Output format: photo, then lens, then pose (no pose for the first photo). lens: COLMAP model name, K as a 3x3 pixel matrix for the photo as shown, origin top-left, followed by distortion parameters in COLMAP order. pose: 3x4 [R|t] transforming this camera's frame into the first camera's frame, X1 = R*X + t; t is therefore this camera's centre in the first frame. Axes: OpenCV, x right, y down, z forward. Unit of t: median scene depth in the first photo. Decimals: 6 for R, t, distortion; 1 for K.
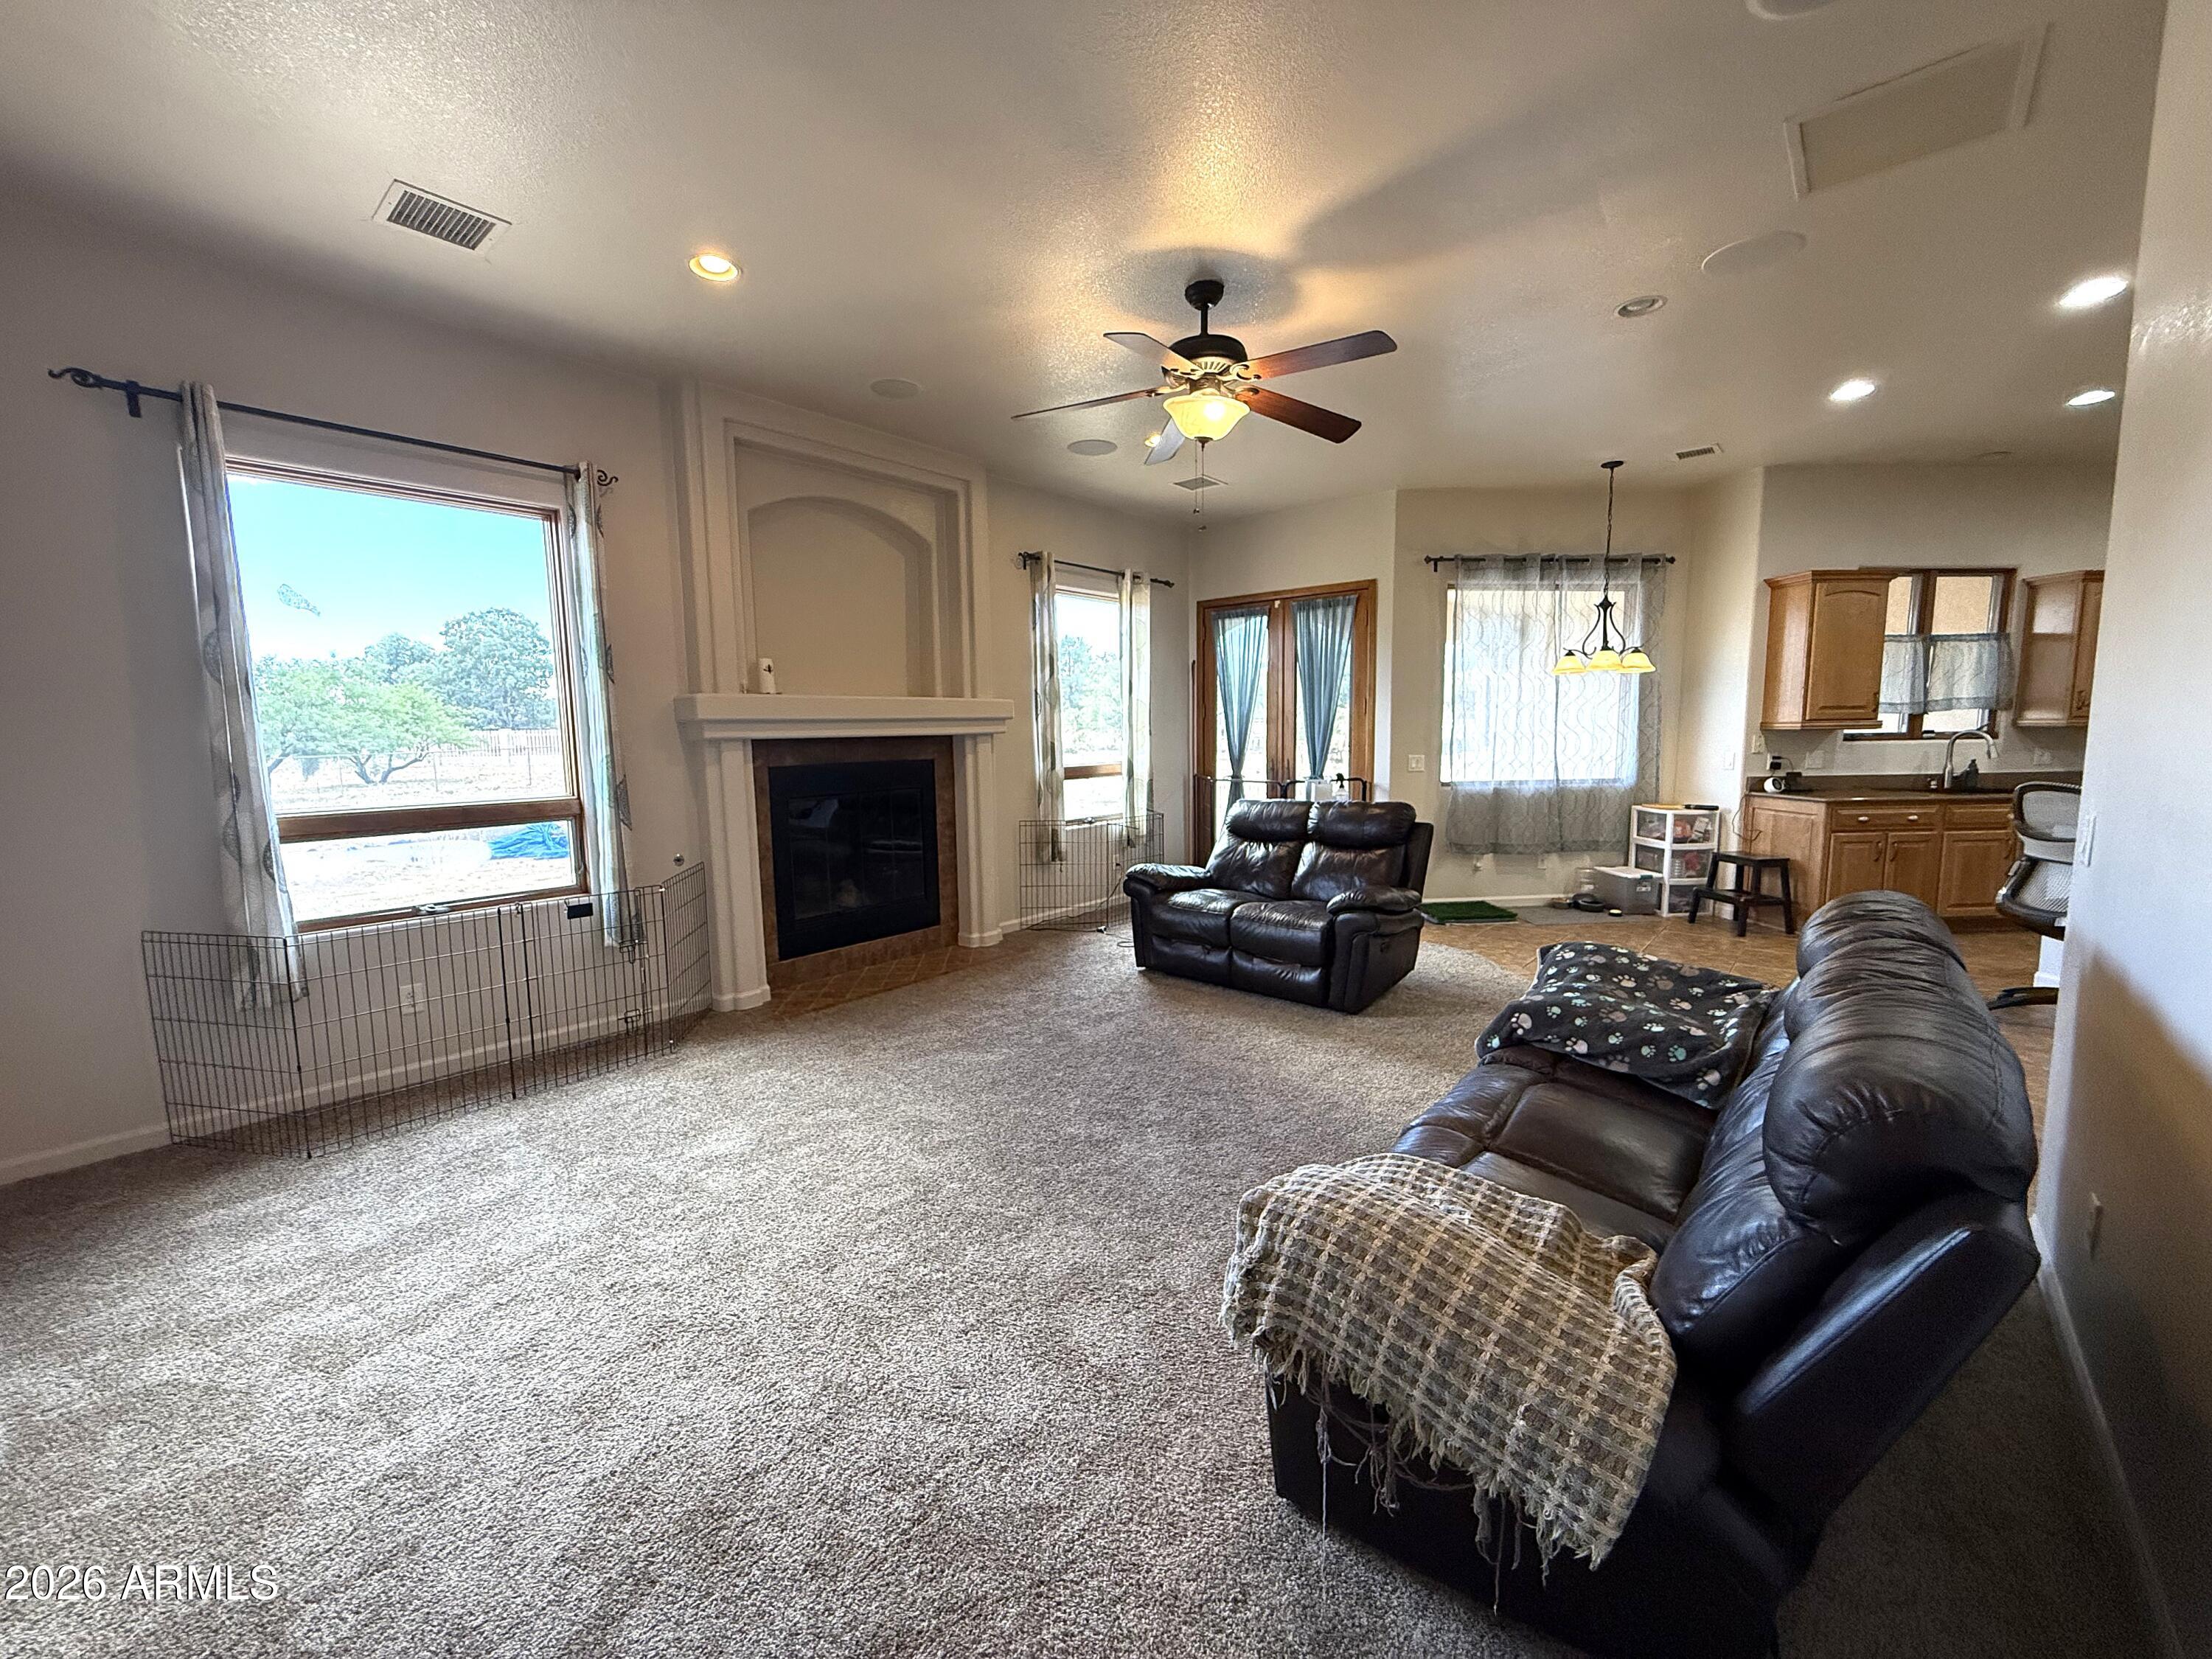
lens RADIAL K [[884.9, 0, 1102.1], [0, 884.9, 833.6], [0, 0, 1]] dist [-0.001359, 0.000440]
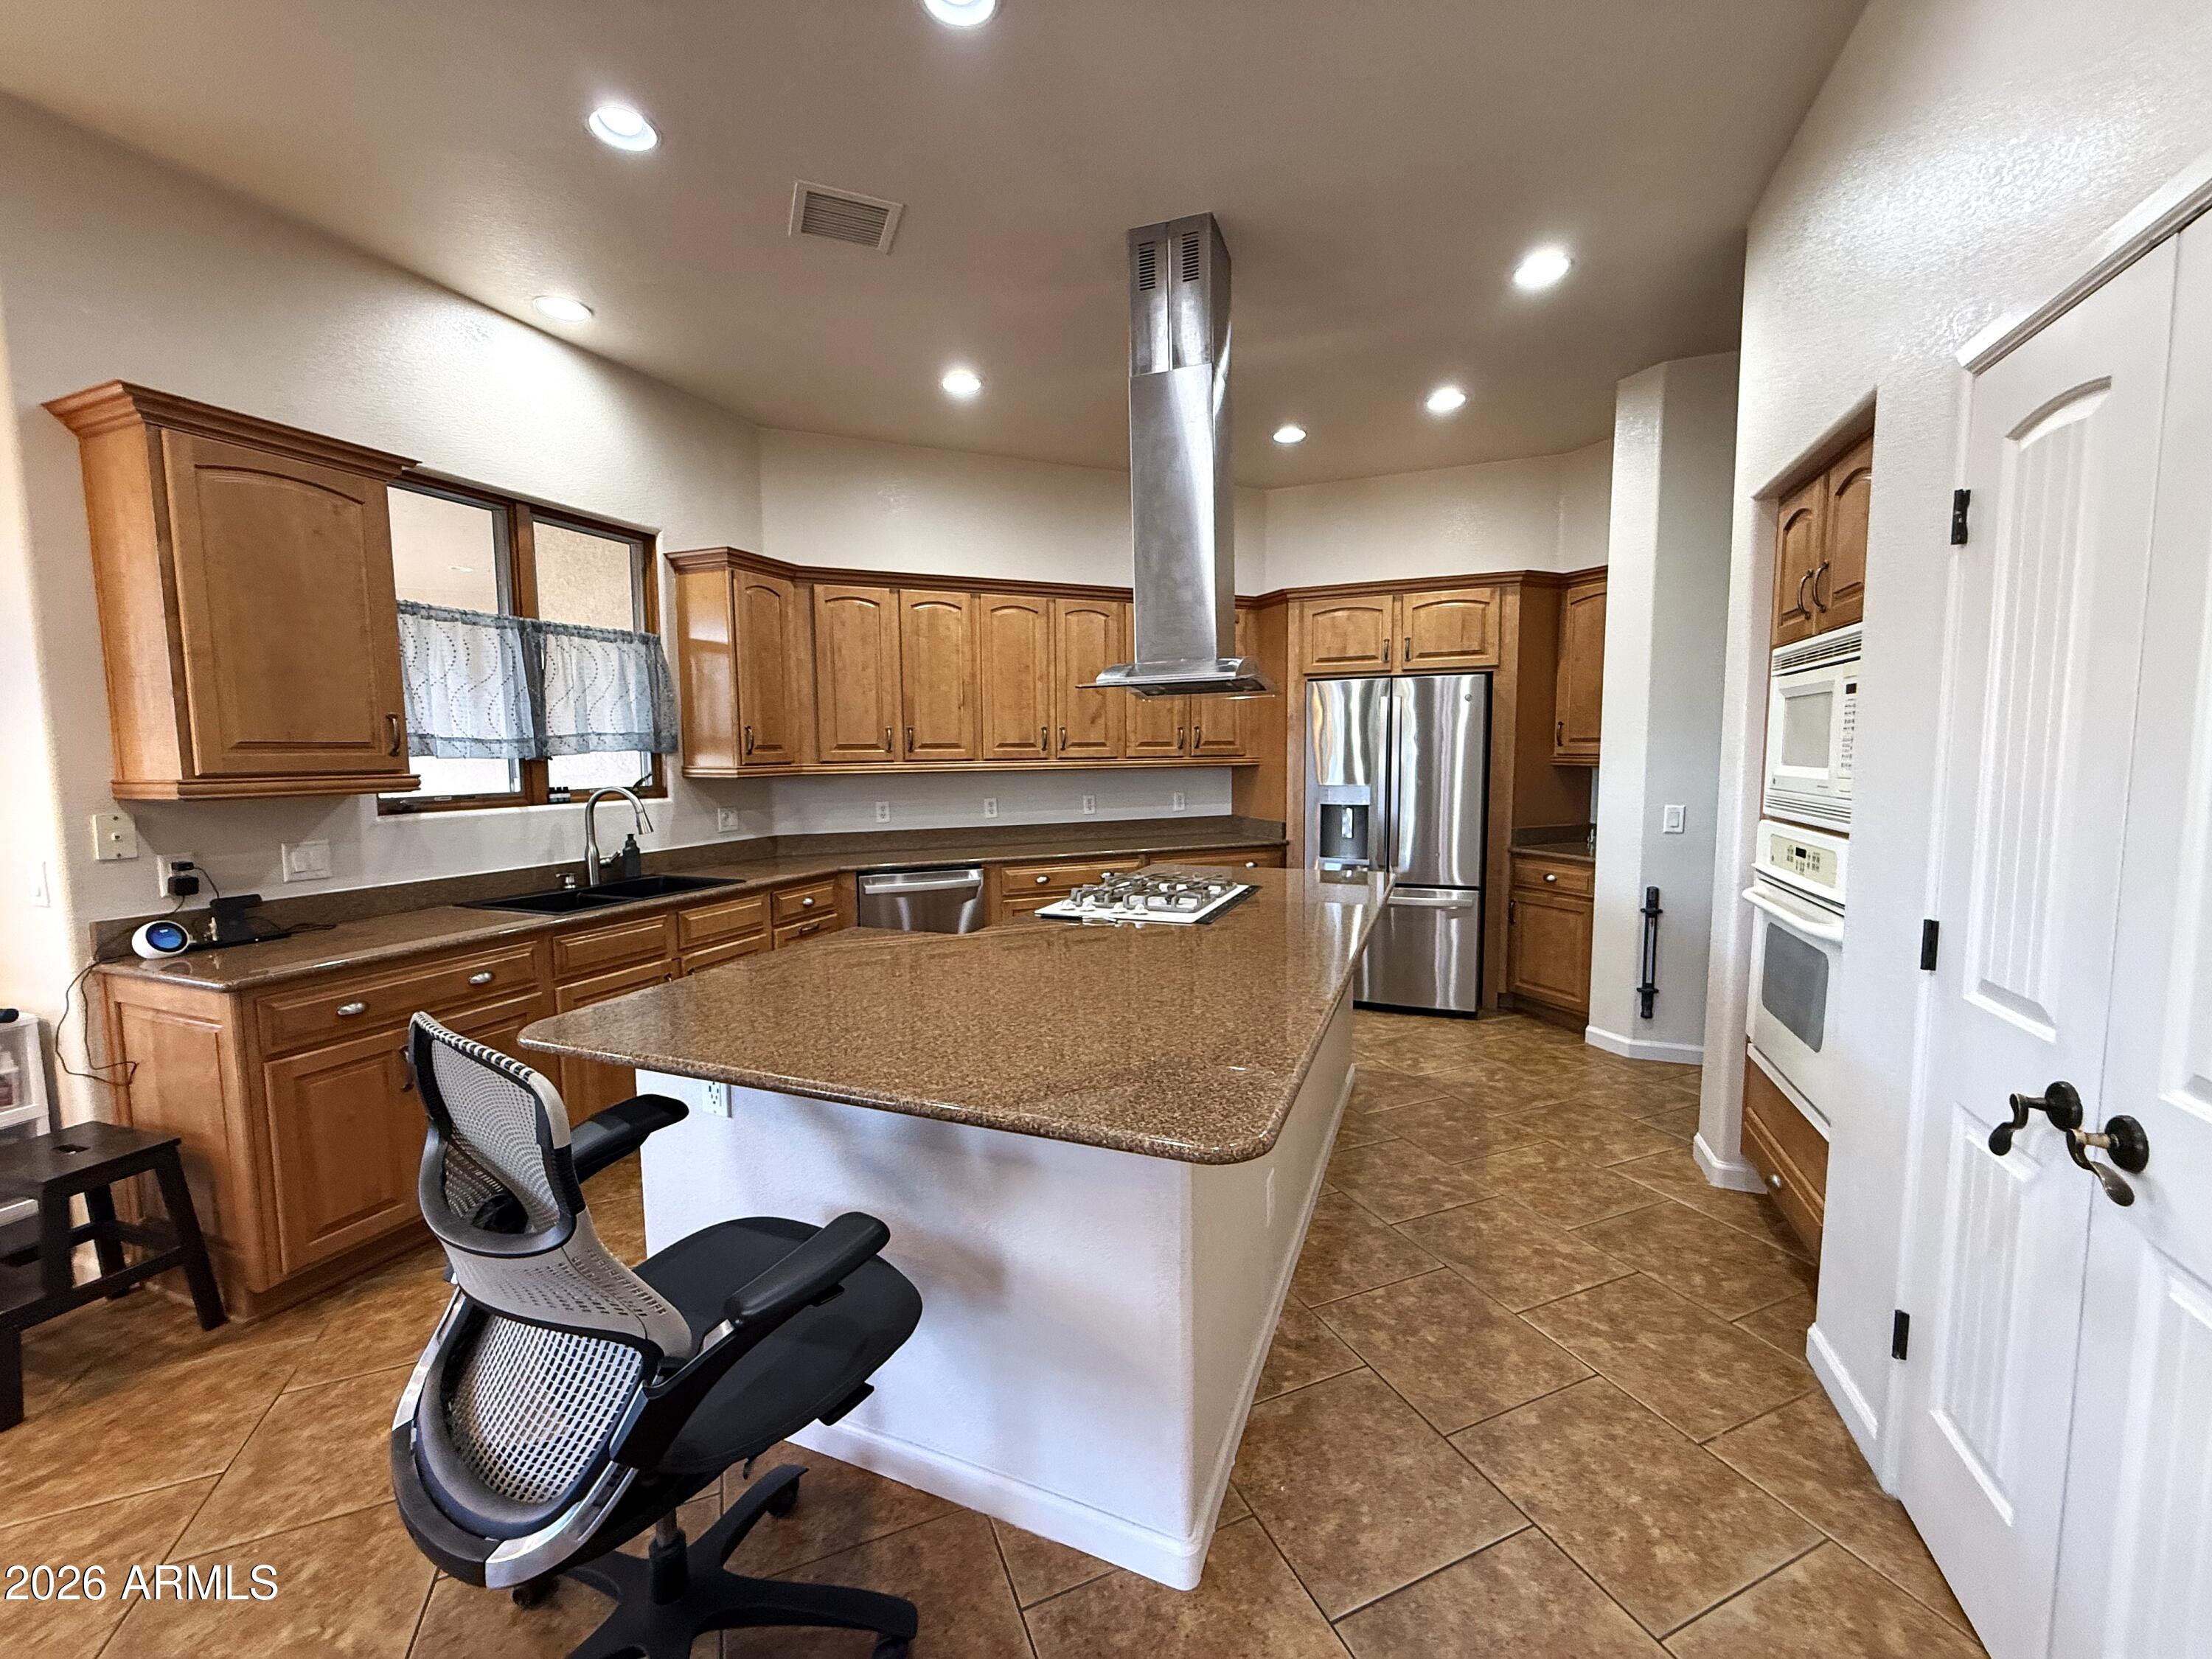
lens RADIAL K [[884.9, 0, 1109.2], [0, 884.9, 829.0], [0, 0, 1]] dist [-0.001359, 0.000440]
pose [[0.437939, -0.070550, 0.896232, 0.618636], [0.107823, 0.993842, 0.025546, -0.070986], [-0.892516, 0.085447, 0.442848, 0.460358]]
